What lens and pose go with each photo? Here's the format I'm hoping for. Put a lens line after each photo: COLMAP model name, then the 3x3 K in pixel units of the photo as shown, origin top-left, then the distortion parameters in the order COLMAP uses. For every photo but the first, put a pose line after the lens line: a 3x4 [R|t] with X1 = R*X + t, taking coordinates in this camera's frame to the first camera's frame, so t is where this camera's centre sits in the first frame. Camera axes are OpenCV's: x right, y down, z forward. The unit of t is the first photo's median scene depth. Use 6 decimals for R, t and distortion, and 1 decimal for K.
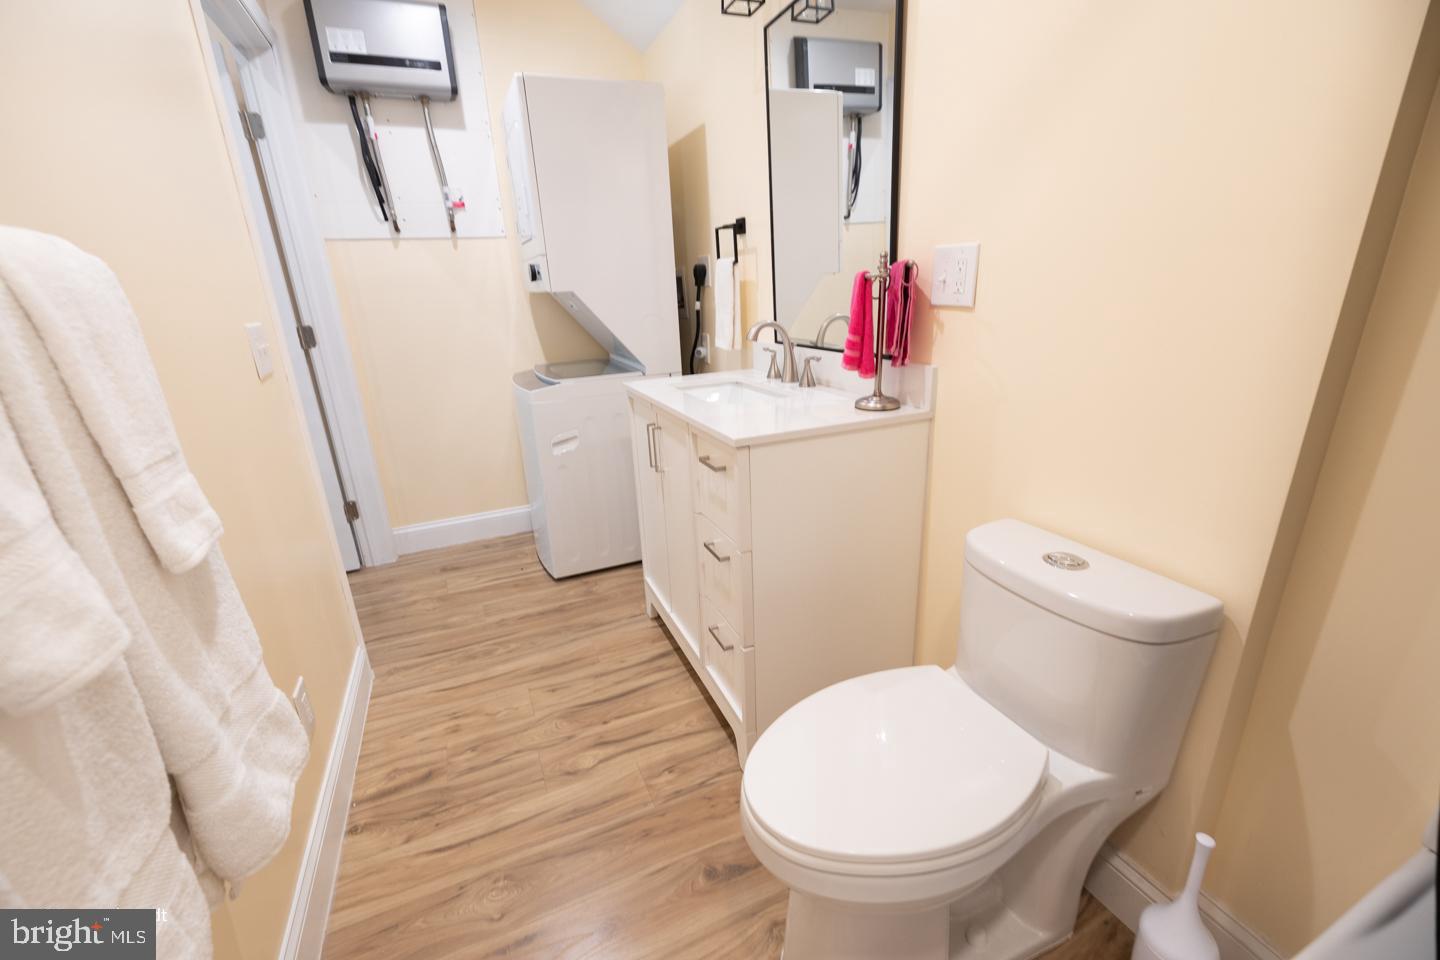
lens RADIAL K [[600.7, 0, 718.3], [0, 600.7, 479.2], [0, 0, 1]] dist [-0.002503, -0.000104]
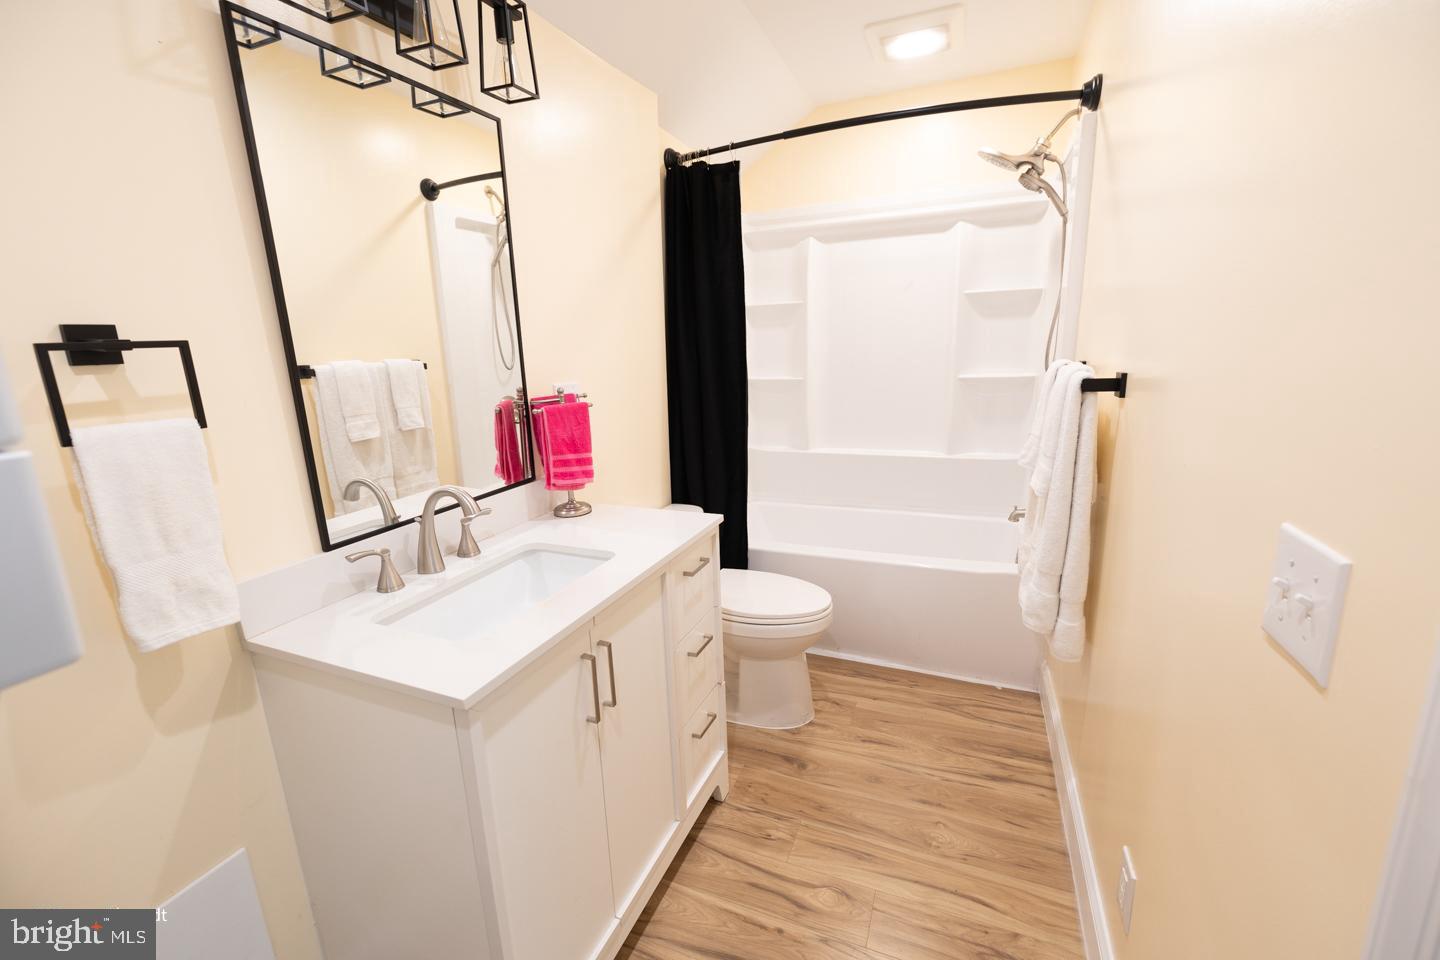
lens RADIAL K [[600.7, 0, 713.9], [0, 600.7, 478.5], [0, 0, 1]] dist [-0.002503, -0.000104]
pose [[-0.683404, -0.103858, 0.722615, -0.726098], [0.288383, 0.870922, 0.397908, -0.533316], [-0.670667, 0.480322, -0.565241, 1.365299]]
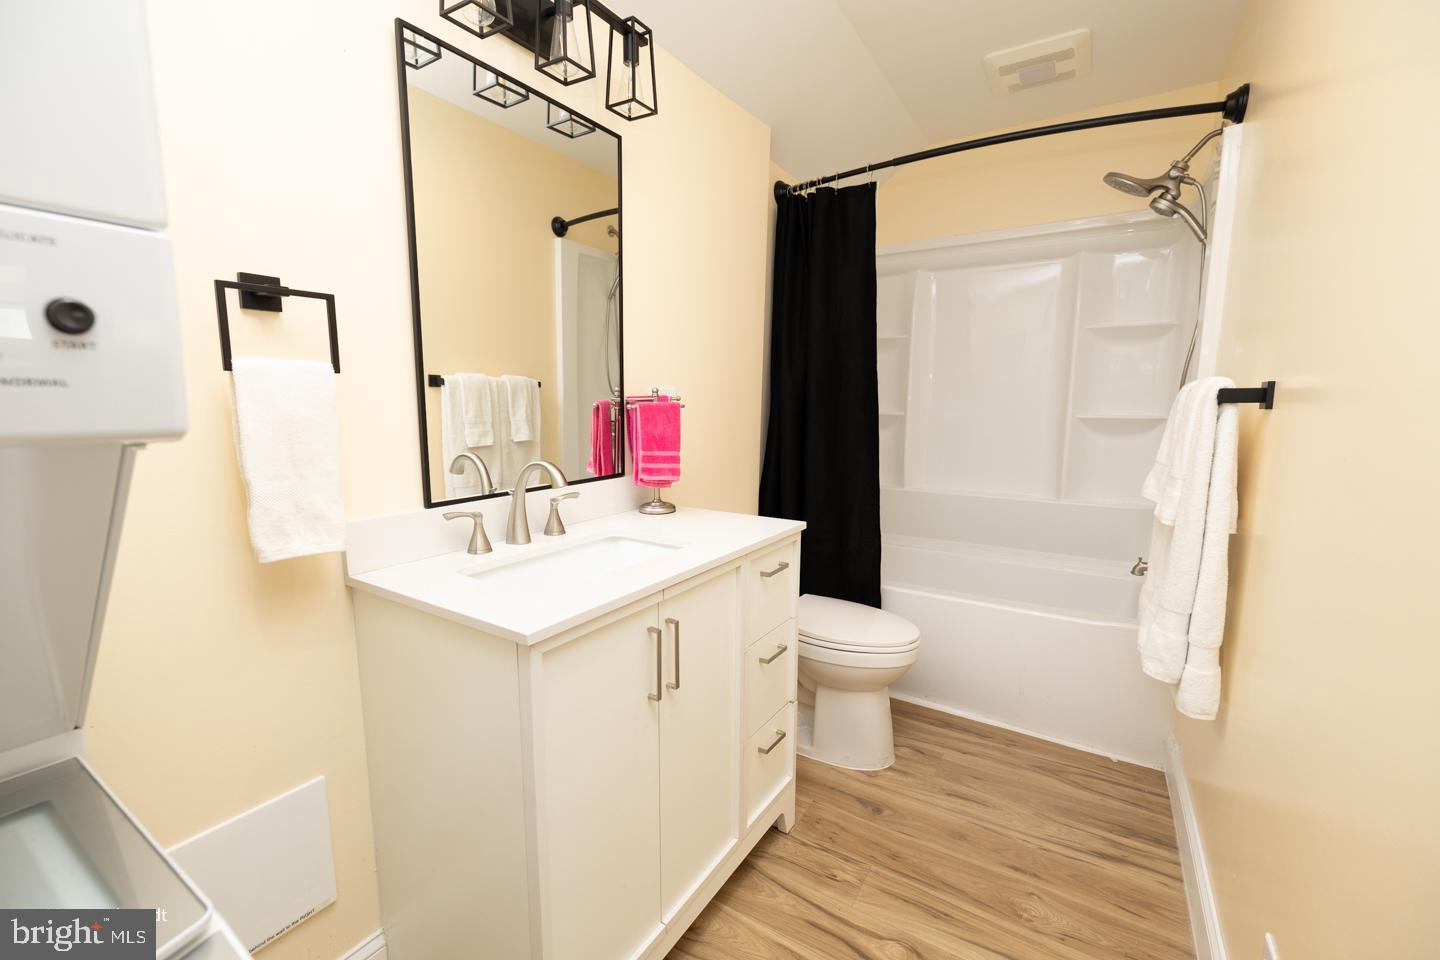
lens RADIAL K [[600.7, 0, 714.2], [0, 600.7, 482.5], [0, 0, 1]] dist [-0.002503, -0.000104]
pose [[-0.552497, -0.081055, 0.829564, -0.741188], [0.278774, 0.919976, 0.275555, -0.443184], [-0.785514, 0.383504, -0.485688, 1.385604]]
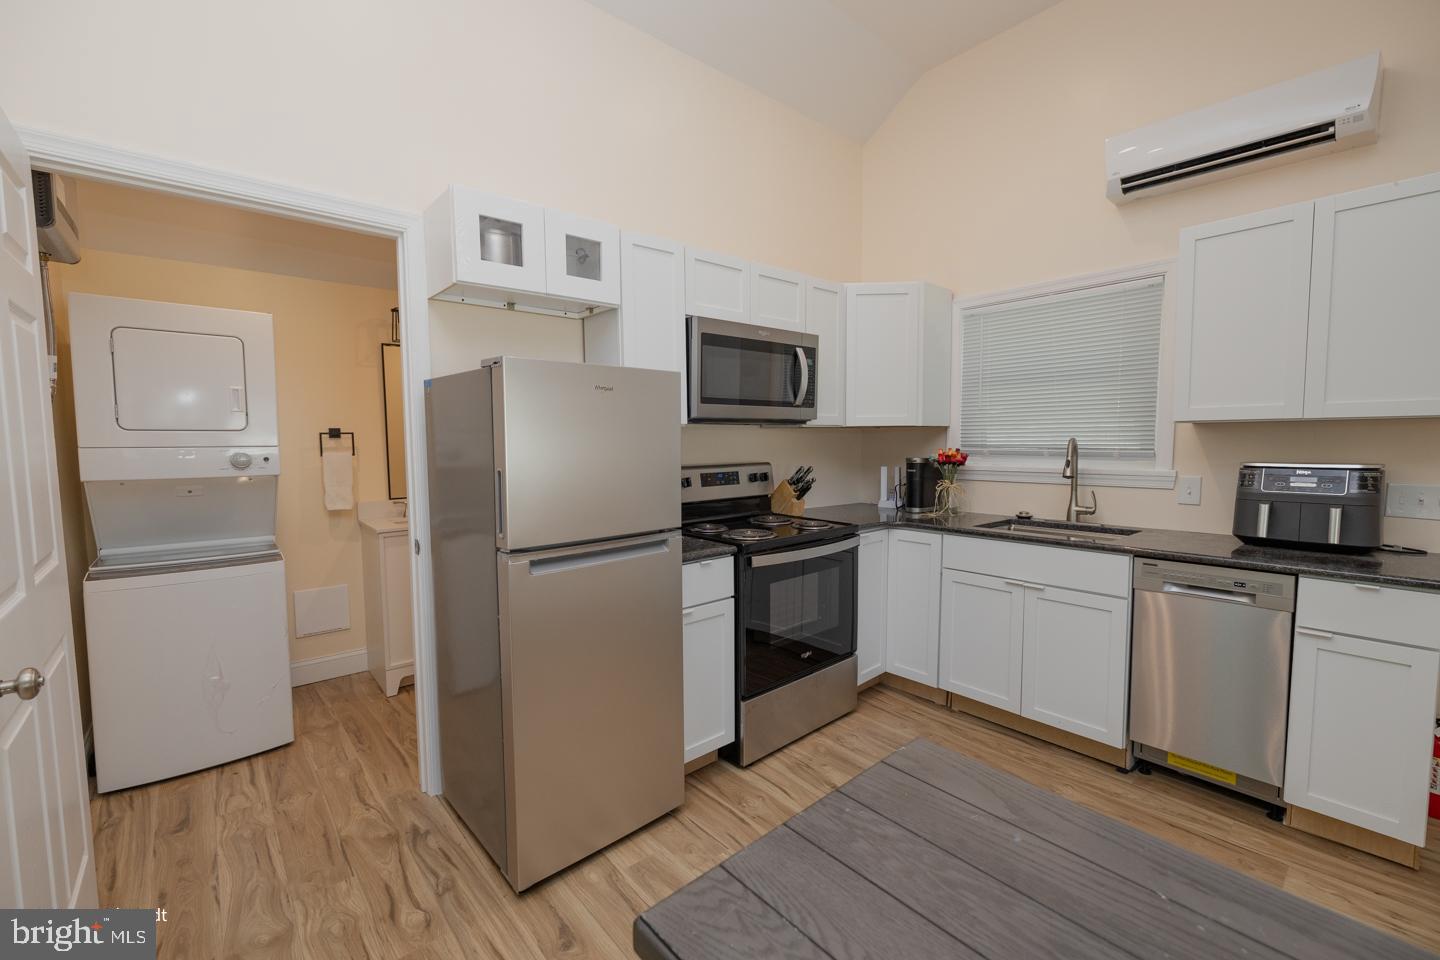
lens RADIAL K [[600.7, 0, 723.7], [0, 600.7, 479.2], [0, 0, 1]] dist [-0.002503, -0.000104]
pose [[-0.315586, -0.030516, 0.948406, -2.454977], [0.309630, 0.941464, 0.133323, -0.281378], [-0.896959, 0.335730, -0.287664, 0.795482]]
